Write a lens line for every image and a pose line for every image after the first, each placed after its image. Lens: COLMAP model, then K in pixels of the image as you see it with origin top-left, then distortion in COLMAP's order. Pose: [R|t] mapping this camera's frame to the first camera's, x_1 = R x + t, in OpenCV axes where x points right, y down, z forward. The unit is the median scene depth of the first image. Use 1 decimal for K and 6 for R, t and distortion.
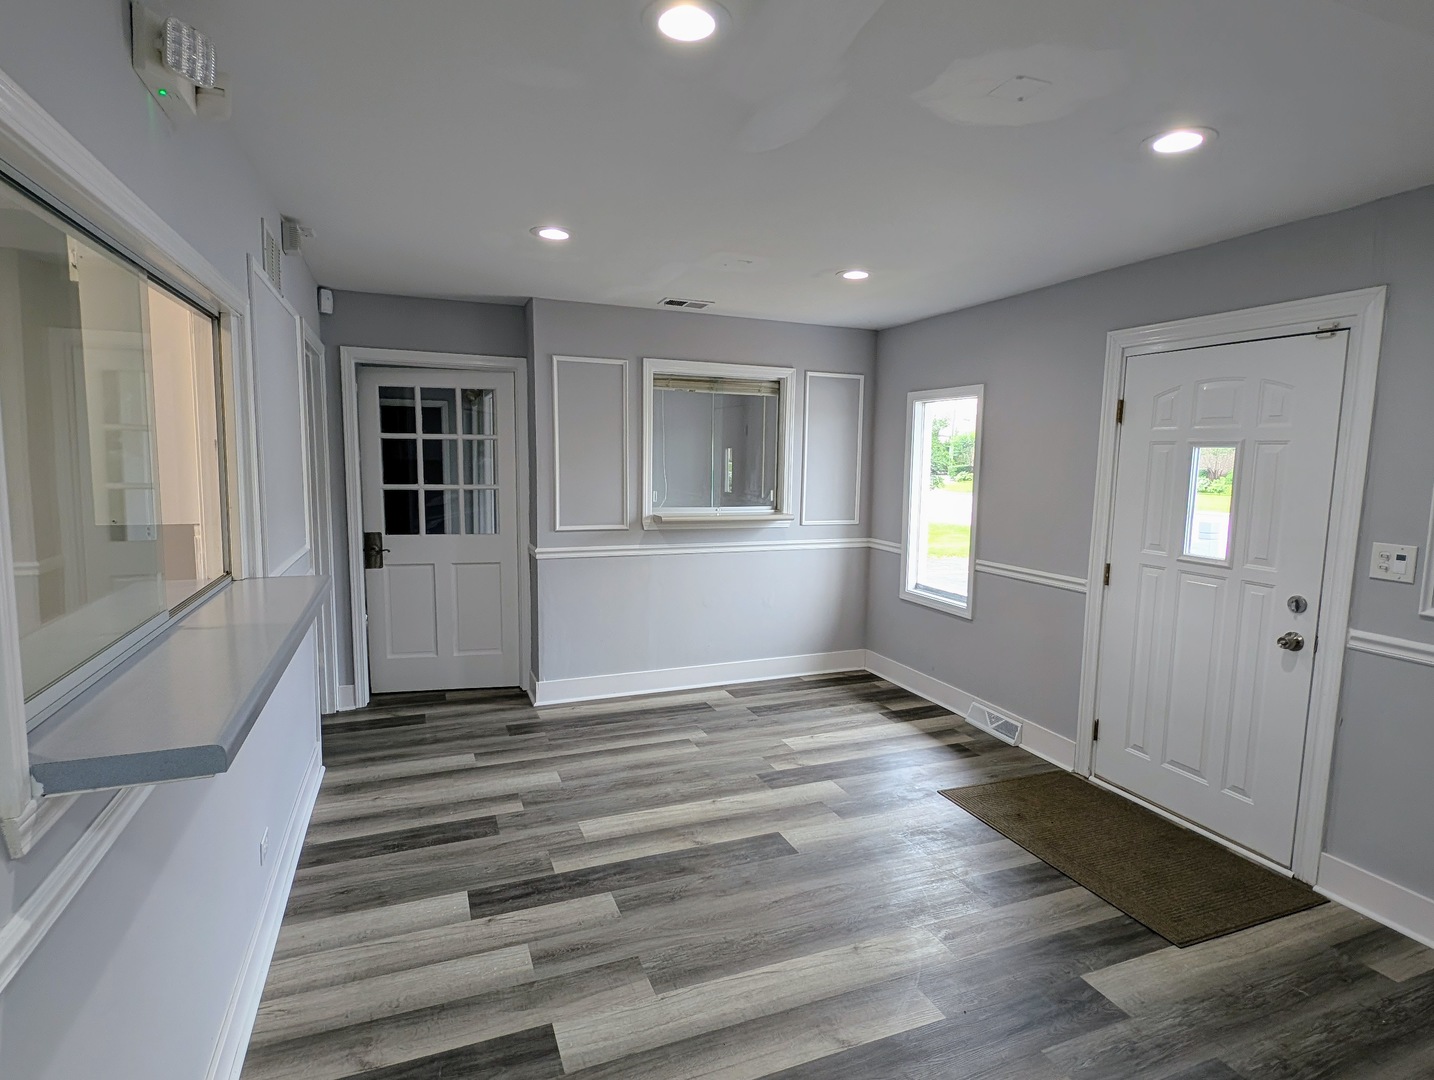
lens RADIAL K [[751.6, 0, 716.1], [0, 751.6, 533.8], [0, 0, 1]] dist [0.009736, -0.003634]
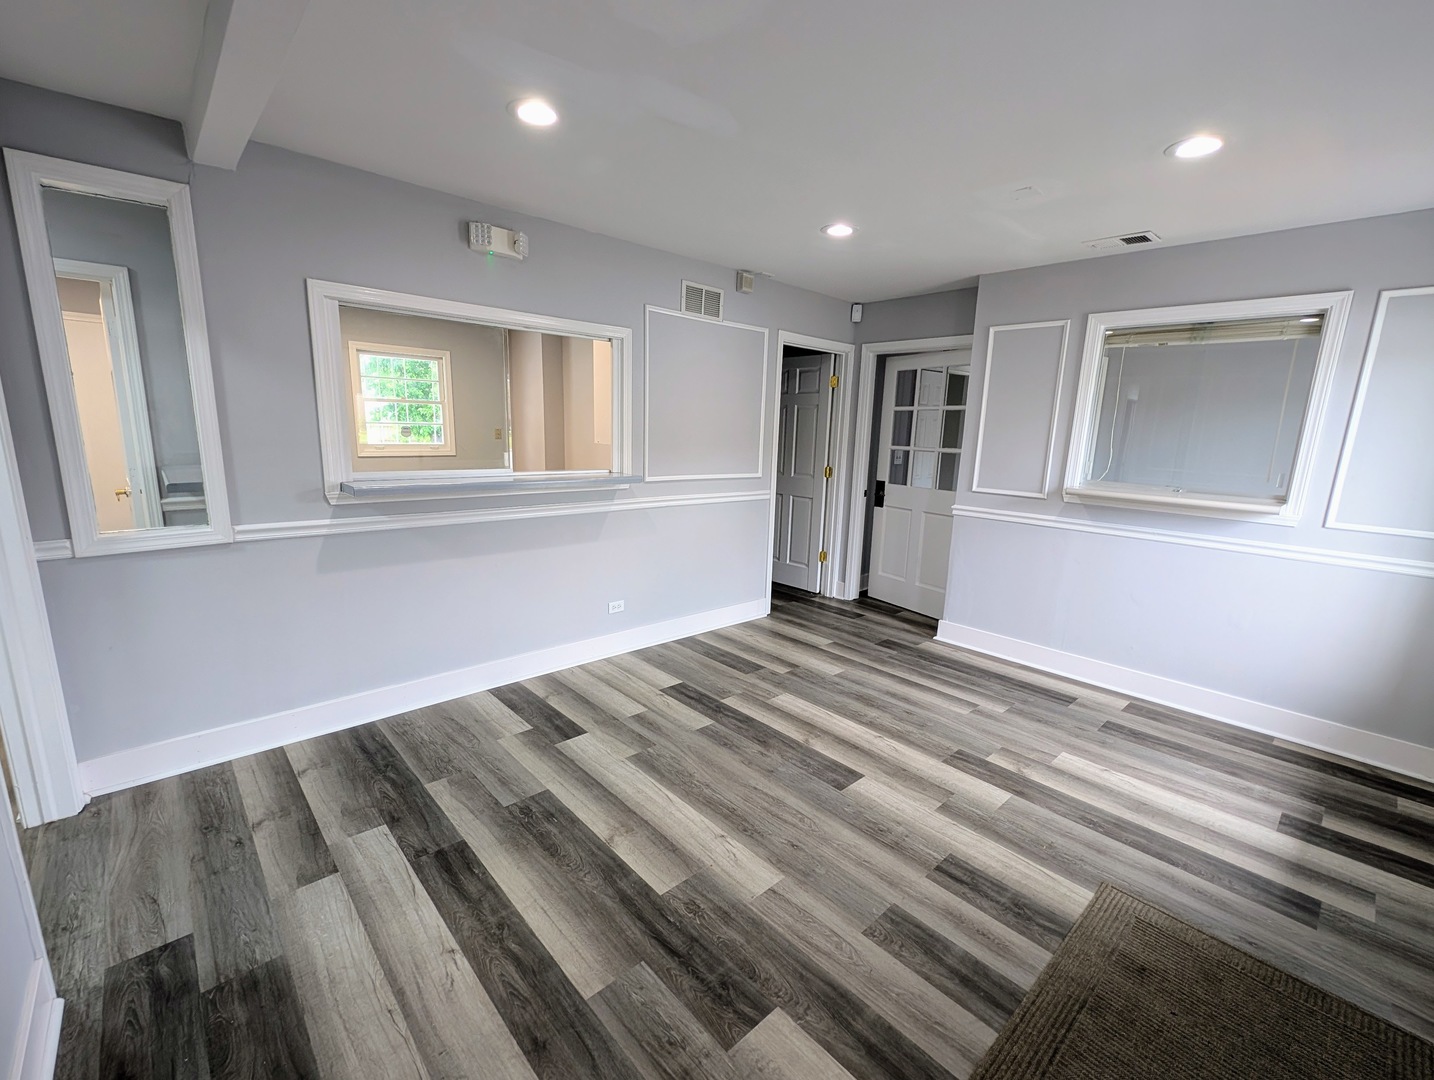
lens RADIAL K [[614.0, 0, 706.8], [0, 614.0, 546.5], [0, 0, 1]] dist [-0.003492, -0.000812]
pose [[0.341072, 0.177904, -0.923049, 0.661229], [-0.123913, 0.981869, 0.143455, -0.006688], [0.931834, 0.065449, 0.356933, 0.429644]]
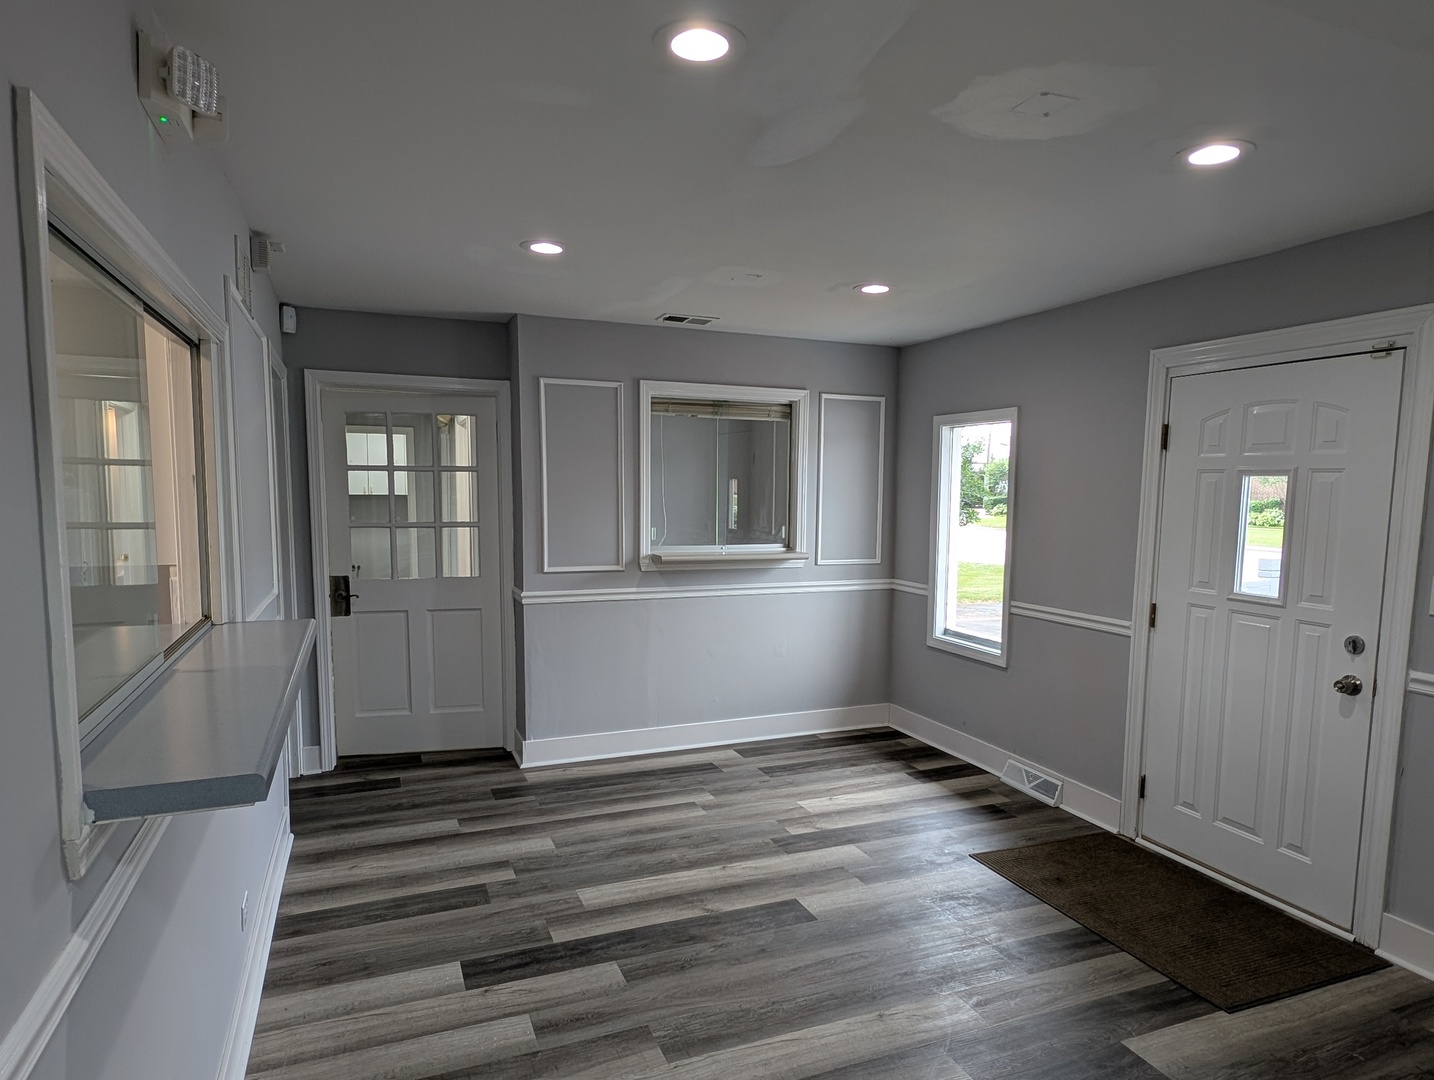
lens RADIAL K [[871.5, 0, 720.7], [0, 871.5, 572.4], [0, 0, 1]] dist [0.007354, 0.001393]
pose [[0.999961, -0.006526, 0.005974, -0.010866], [0.006564, 0.999958, -0.006434, 0.005204], [-0.005932, 0.006473, 0.999961, -0.057221]]
